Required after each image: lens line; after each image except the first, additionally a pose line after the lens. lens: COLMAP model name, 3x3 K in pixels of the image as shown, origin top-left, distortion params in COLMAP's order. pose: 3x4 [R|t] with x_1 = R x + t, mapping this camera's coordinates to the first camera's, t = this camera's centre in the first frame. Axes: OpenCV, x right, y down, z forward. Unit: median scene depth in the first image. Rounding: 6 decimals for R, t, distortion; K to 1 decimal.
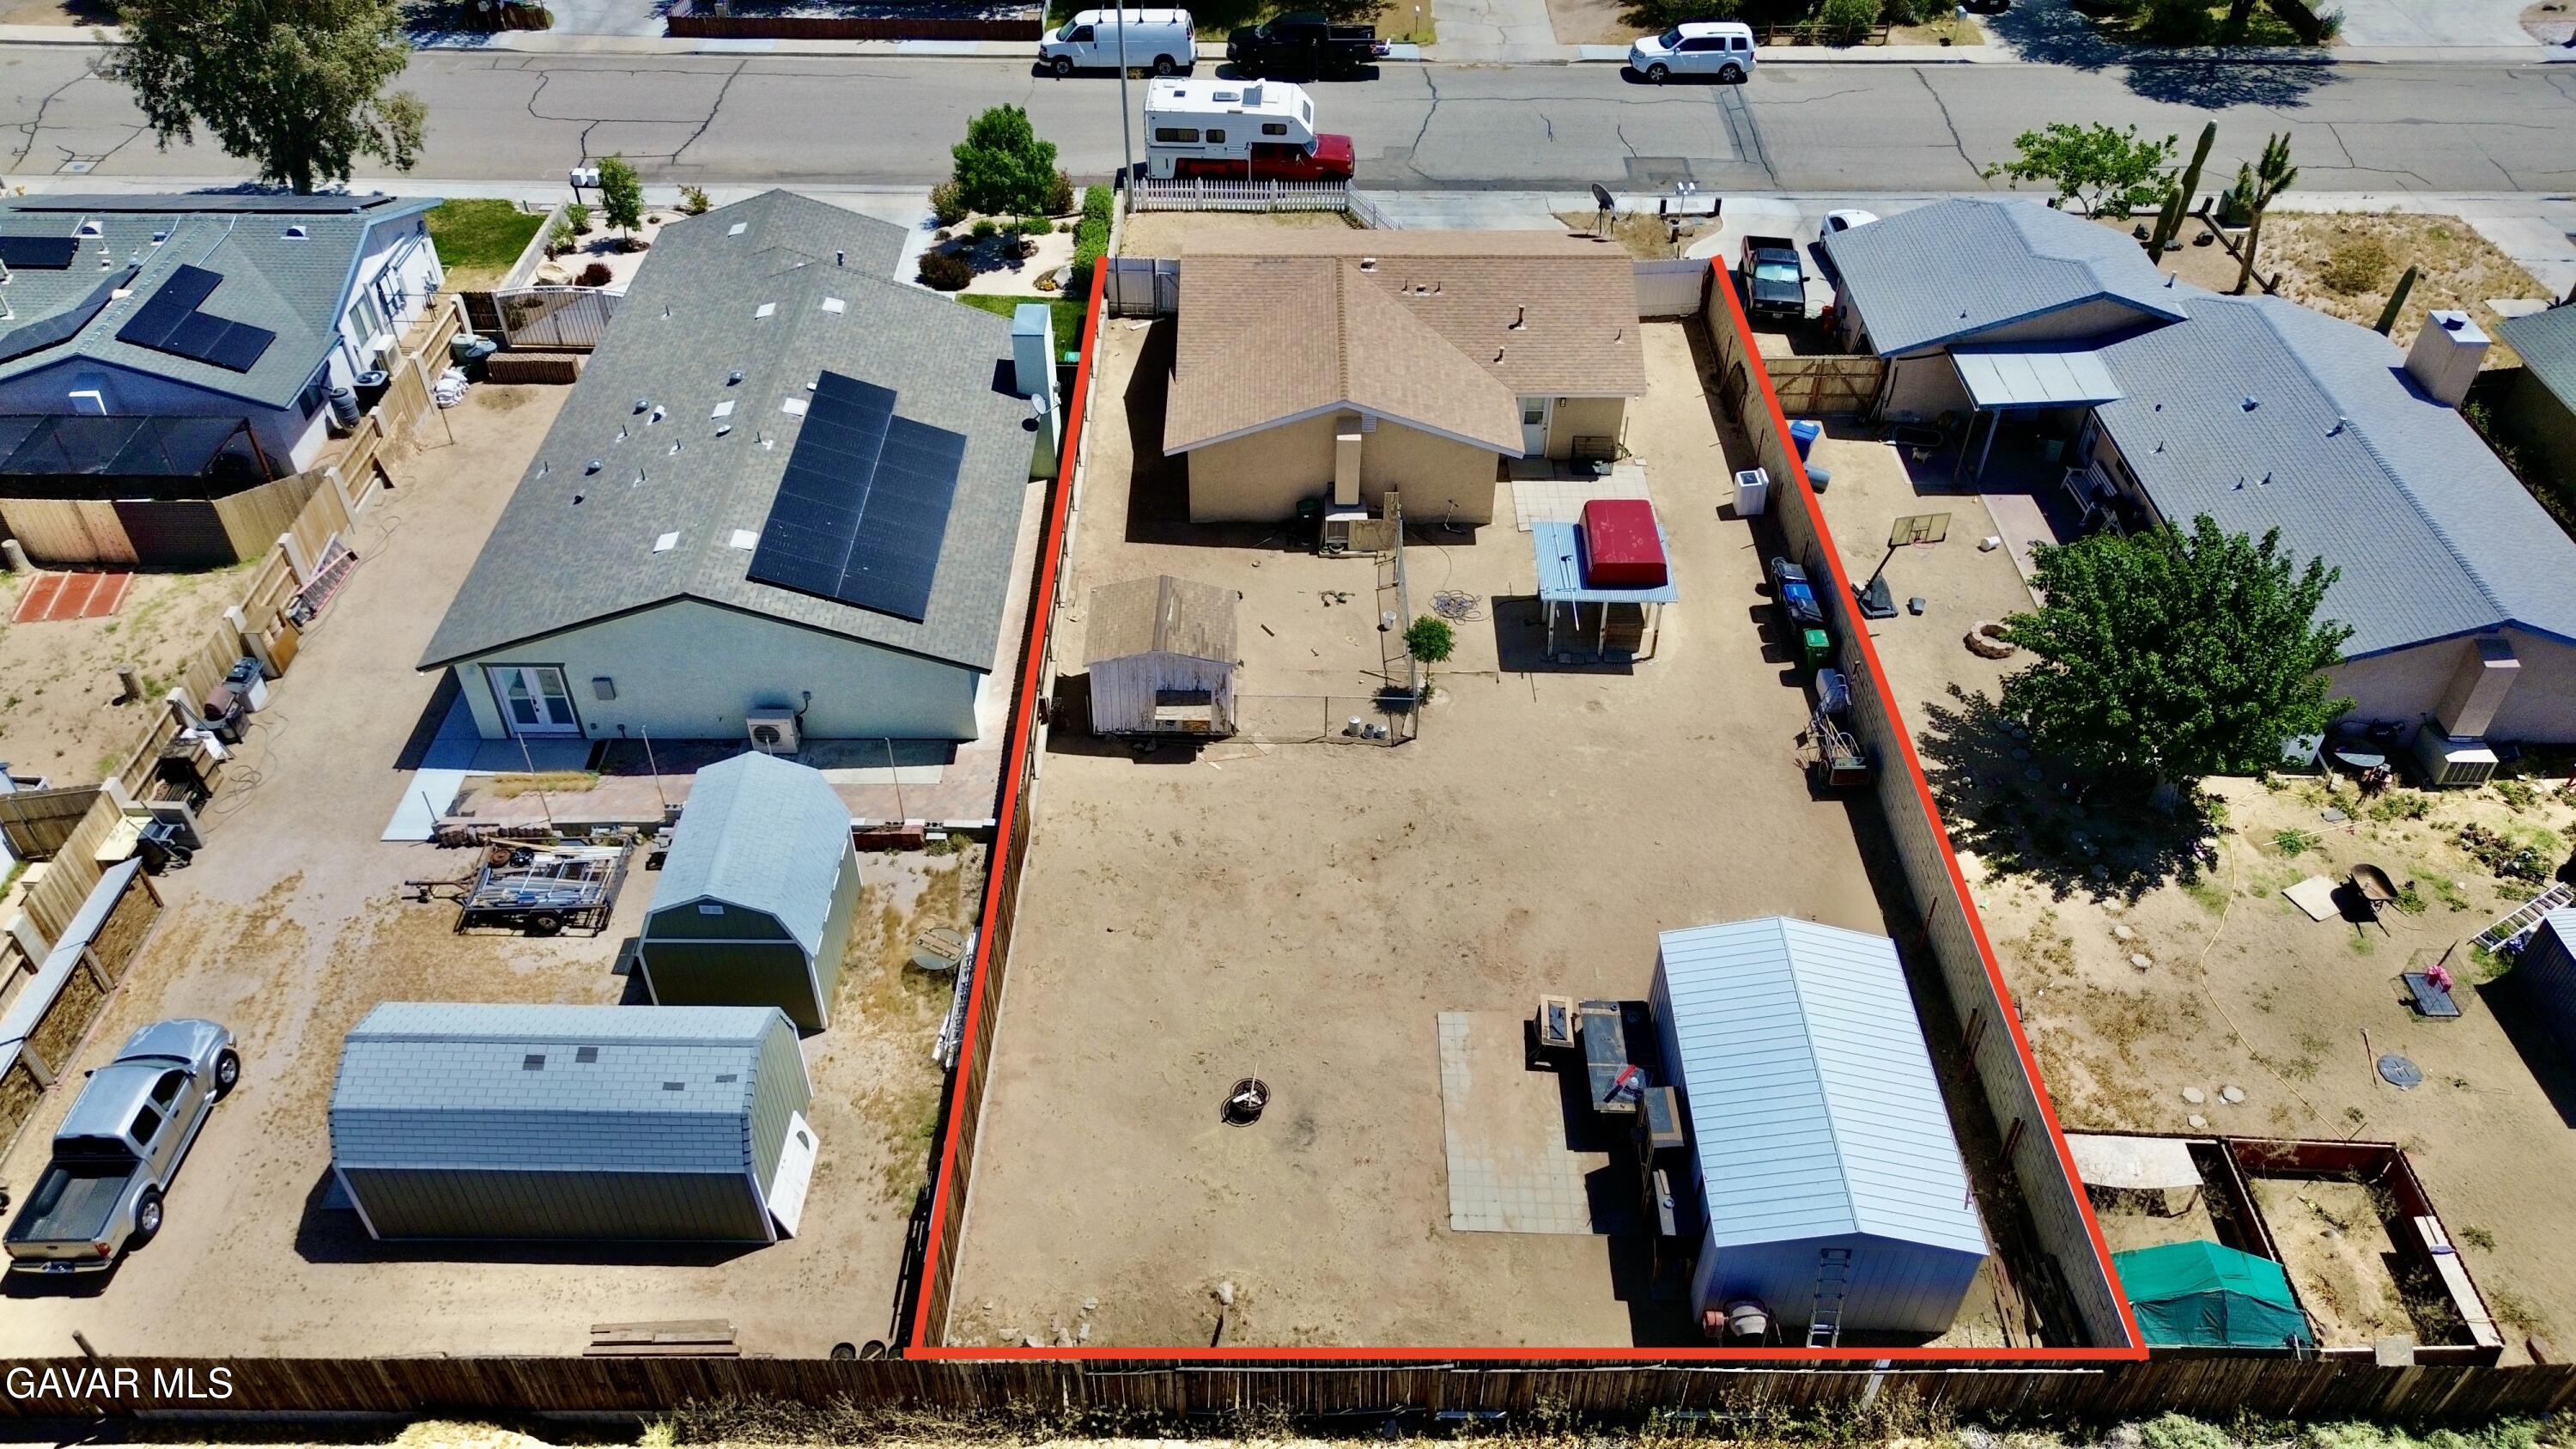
lens RADIAL K [[1826.9, 0, 1288.0], [0, 1826.9, 724.5], [0, 0, 1]] dist [0.082854, -0.093809]
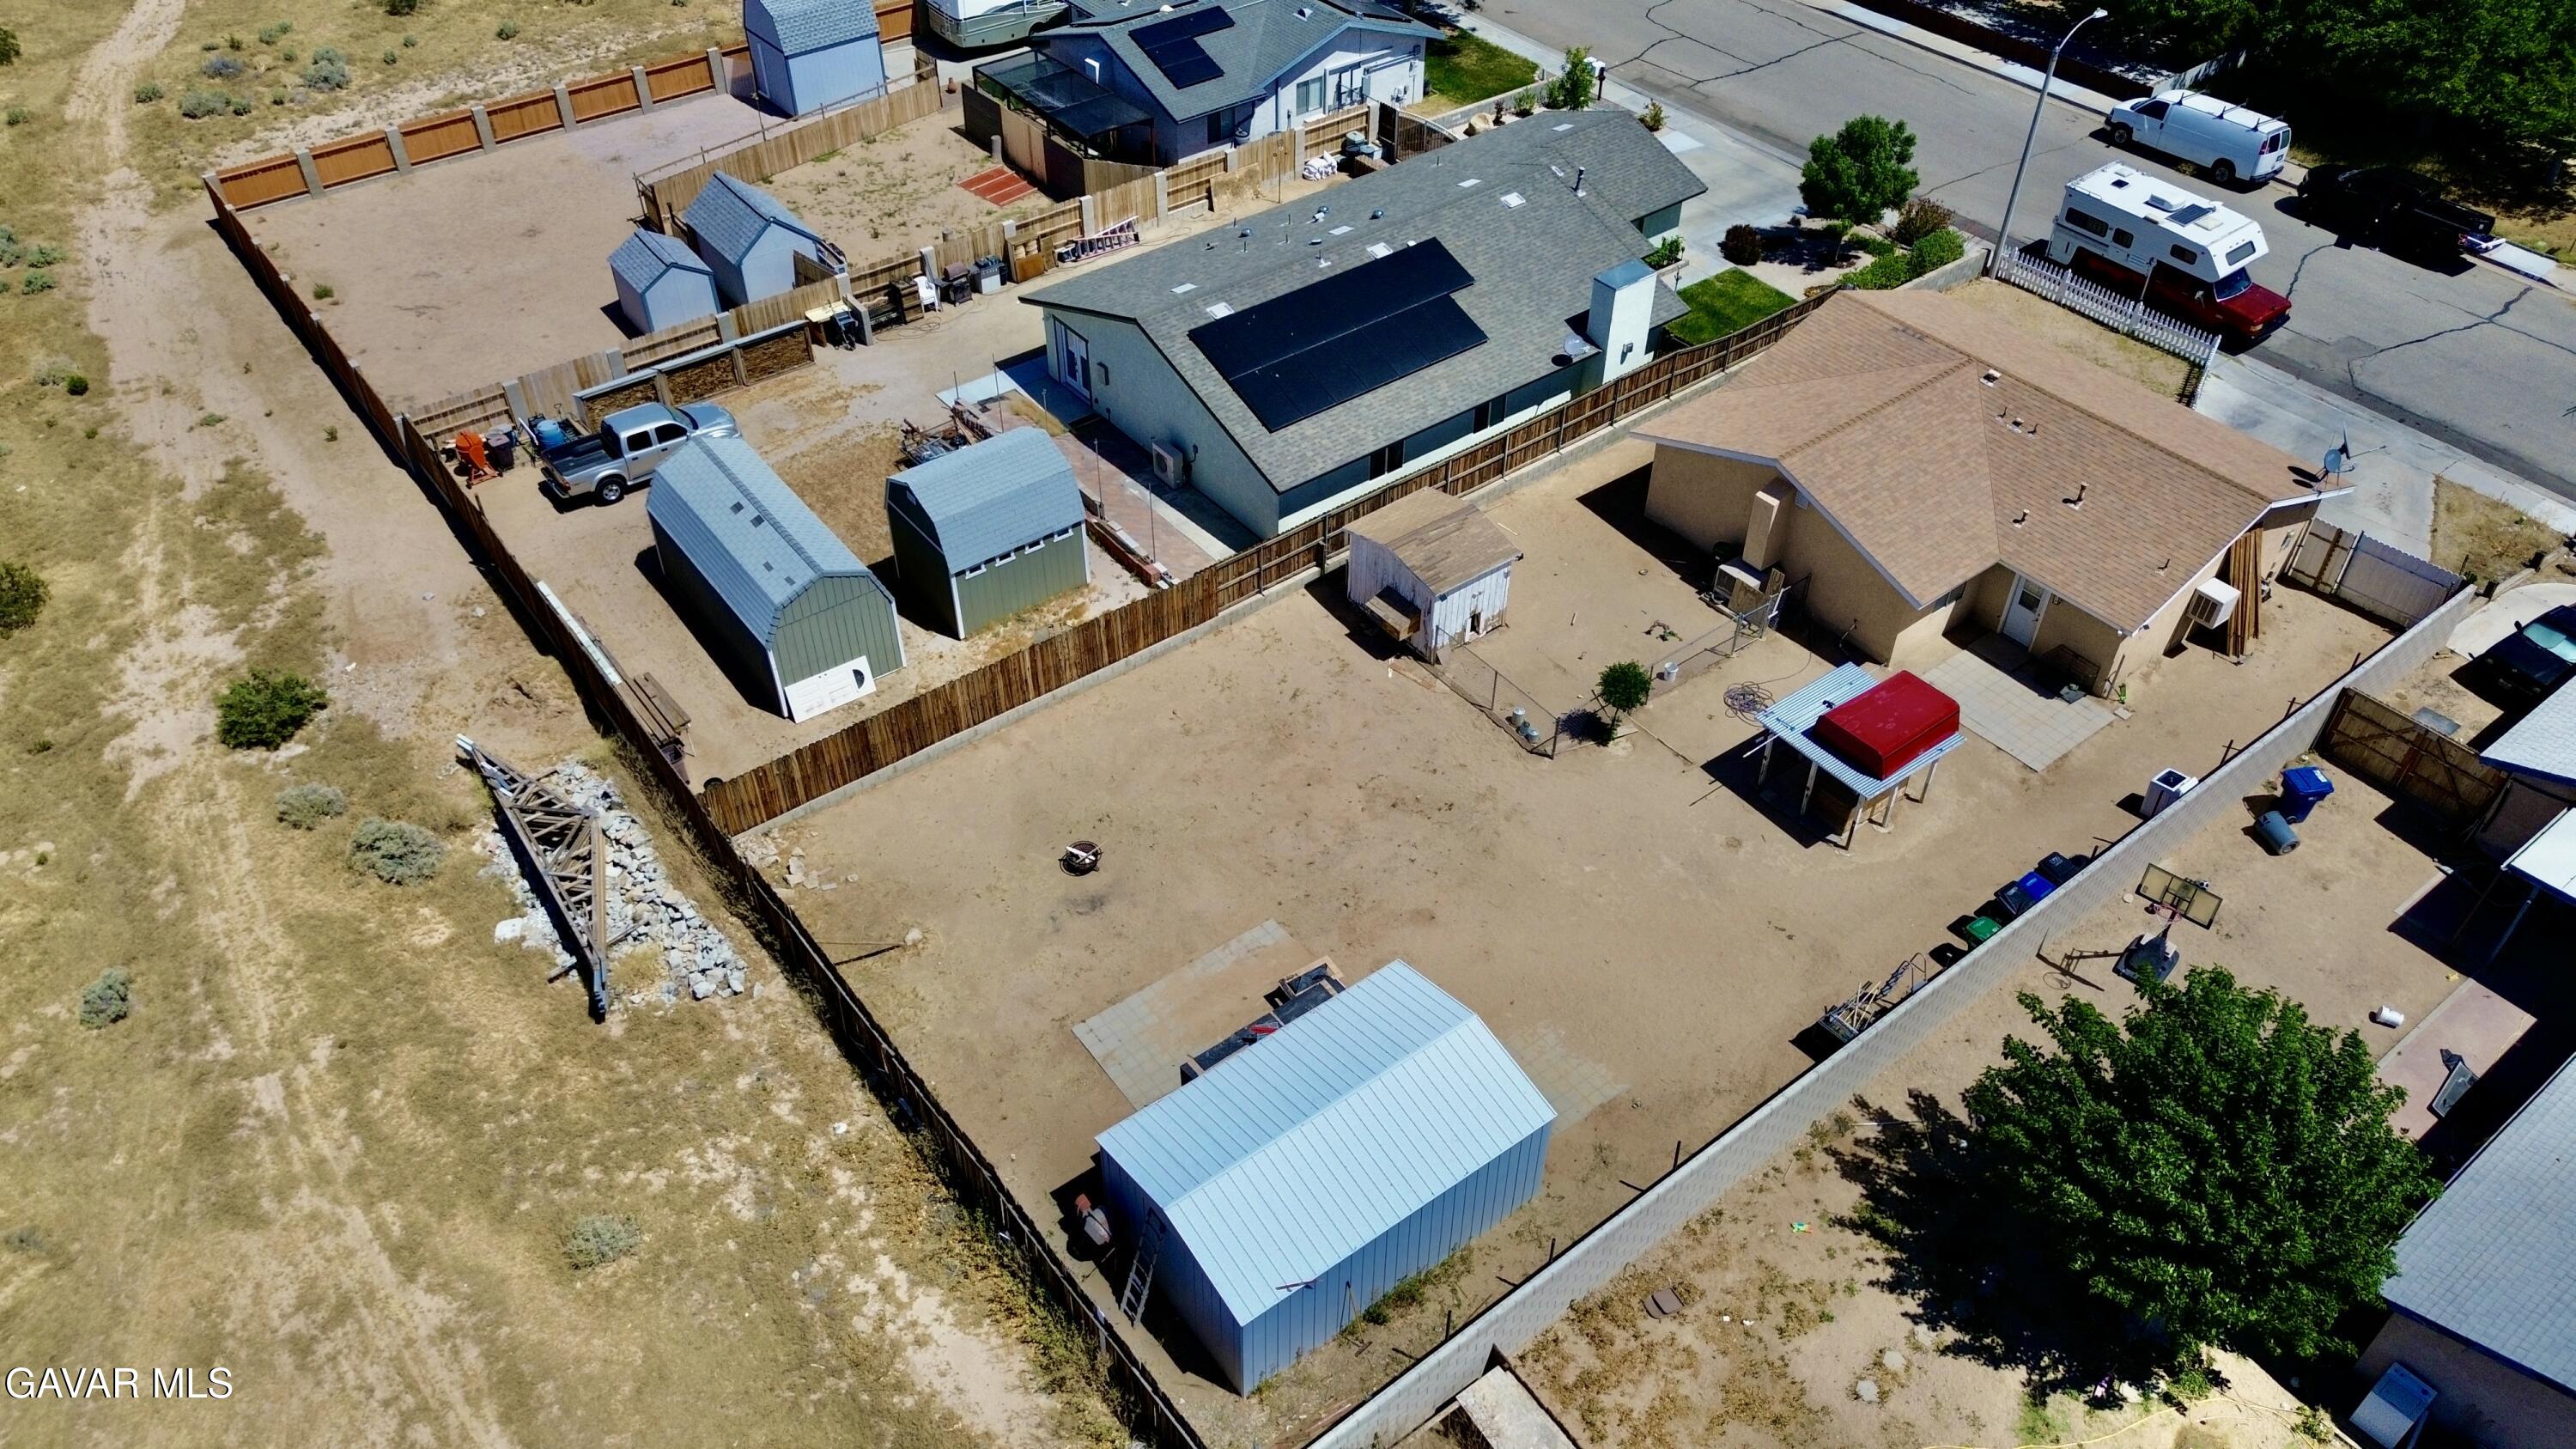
lens RADIAL K [[1826.9, 0, 1288.0], [0, 1826.9, 724.5], [0, 0, 1]] dist [0.082854, -0.093809]
pose [[0.612267, 0.523674, -0.592364, 0.501809], [-0.521104, 0.830733, 0.195789, -0.114340], [0.594626, 0.188808, 0.781518, 0.117649]]
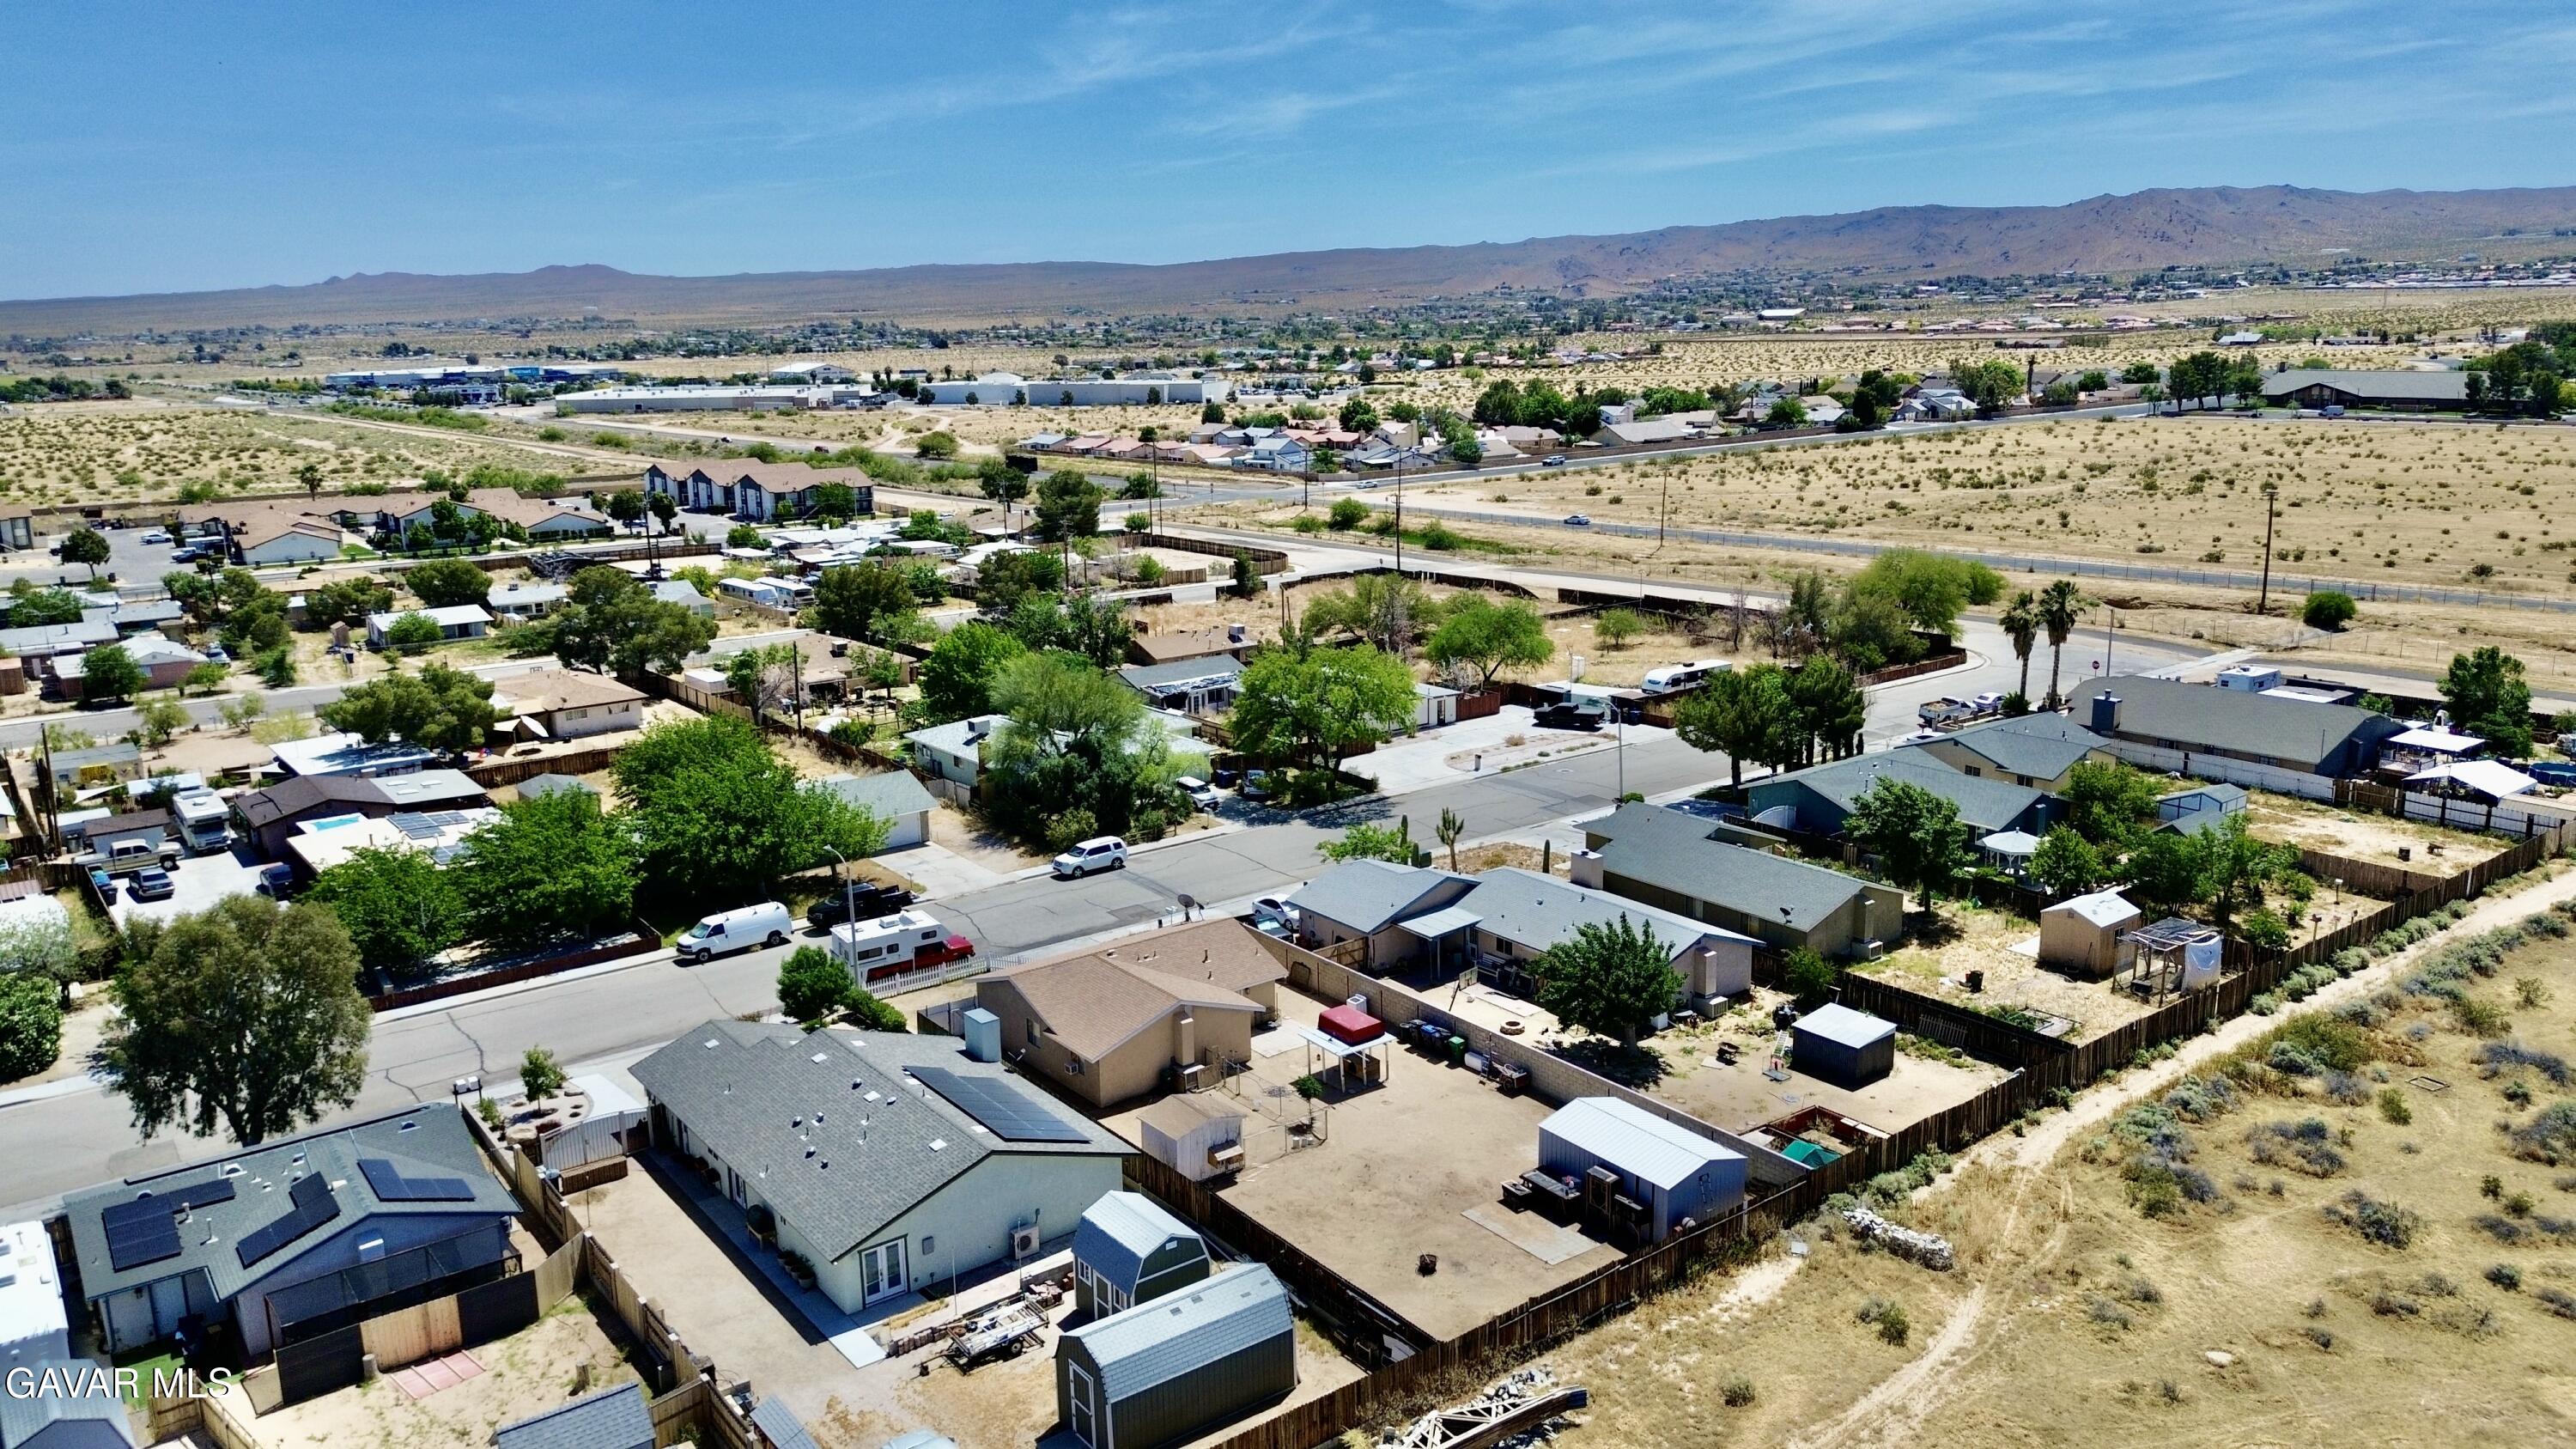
lens RADIAL K [[1826.9, 0, 1288.0], [0, 1826.9, 724.5], [0, 0, 1]] dist [0.082854, -0.093809]
pose [[0.796528, -0.154906, 0.584420, -0.846843], [0.416295, 0.841506, -0.344334, 0.240683], [-0.438453, 0.517563, 0.734770, -0.461330]]
